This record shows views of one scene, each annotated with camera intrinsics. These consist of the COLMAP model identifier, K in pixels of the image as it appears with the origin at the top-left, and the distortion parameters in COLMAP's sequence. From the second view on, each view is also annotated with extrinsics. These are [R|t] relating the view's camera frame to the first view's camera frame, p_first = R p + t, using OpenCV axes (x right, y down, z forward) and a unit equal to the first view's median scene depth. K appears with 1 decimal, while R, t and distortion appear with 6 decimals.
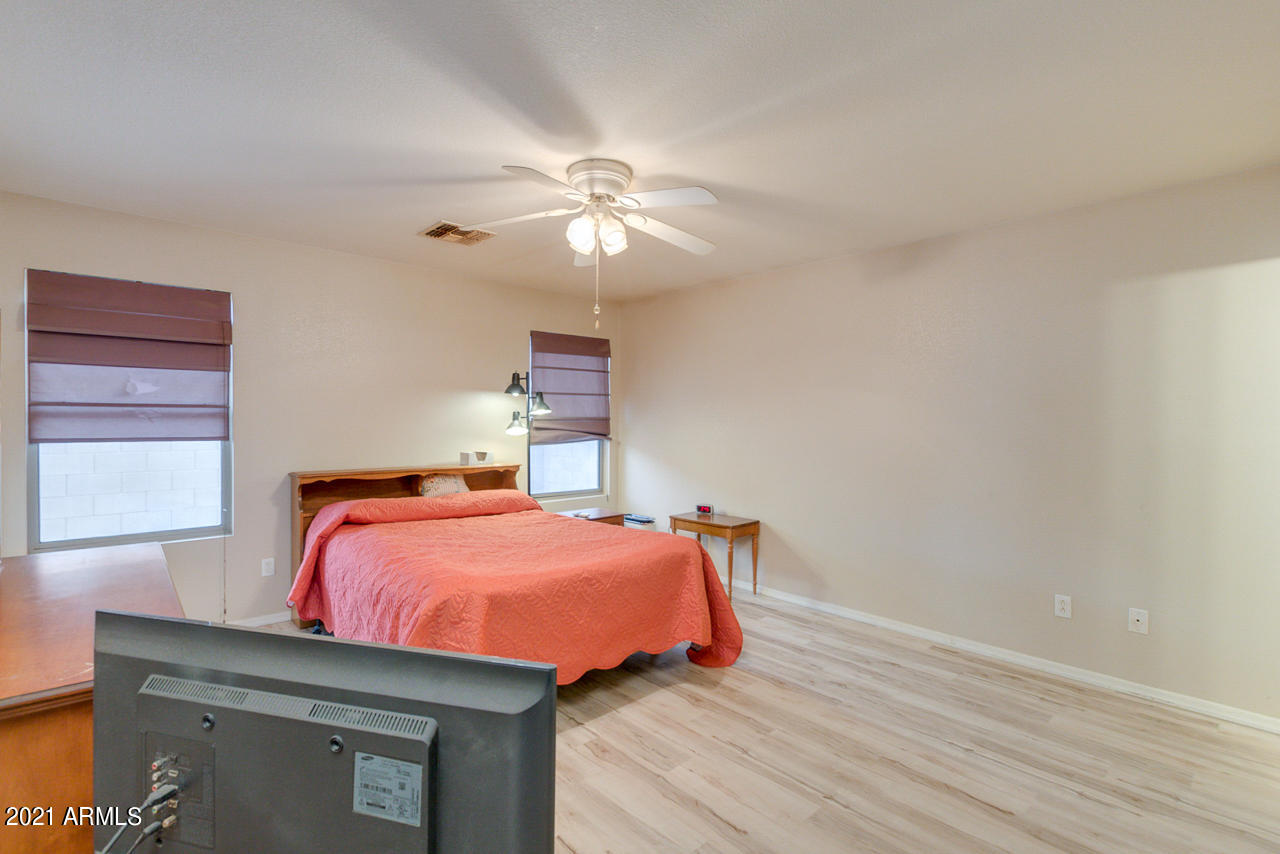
lens RADIAL K [[589.4, 0, 638.4], [0, 589.4, 424.2], [0, 0, 1]] dist [0.004535, -0.003177]
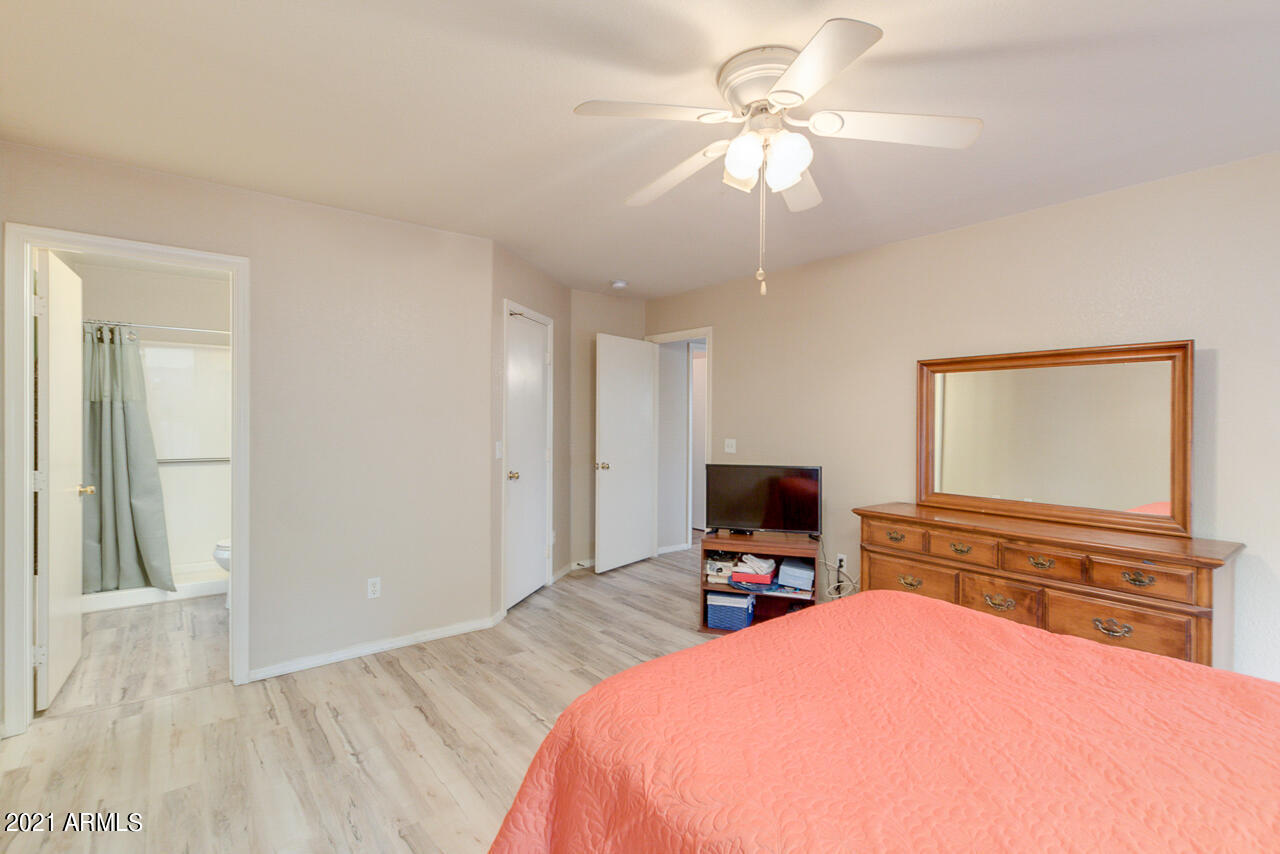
lens RADIAL K [[589.4, 0, 632.8], [0, 589.4, 429.5], [0, 0, 1]] dist [0.004535, -0.003177]
pose [[-0.997850, -0.010614, 0.064667, 0.049792], [-0.009804, 0.999870, 0.012837, 0.003173], [-0.064795, 0.012175, -0.997824, 1.962363]]
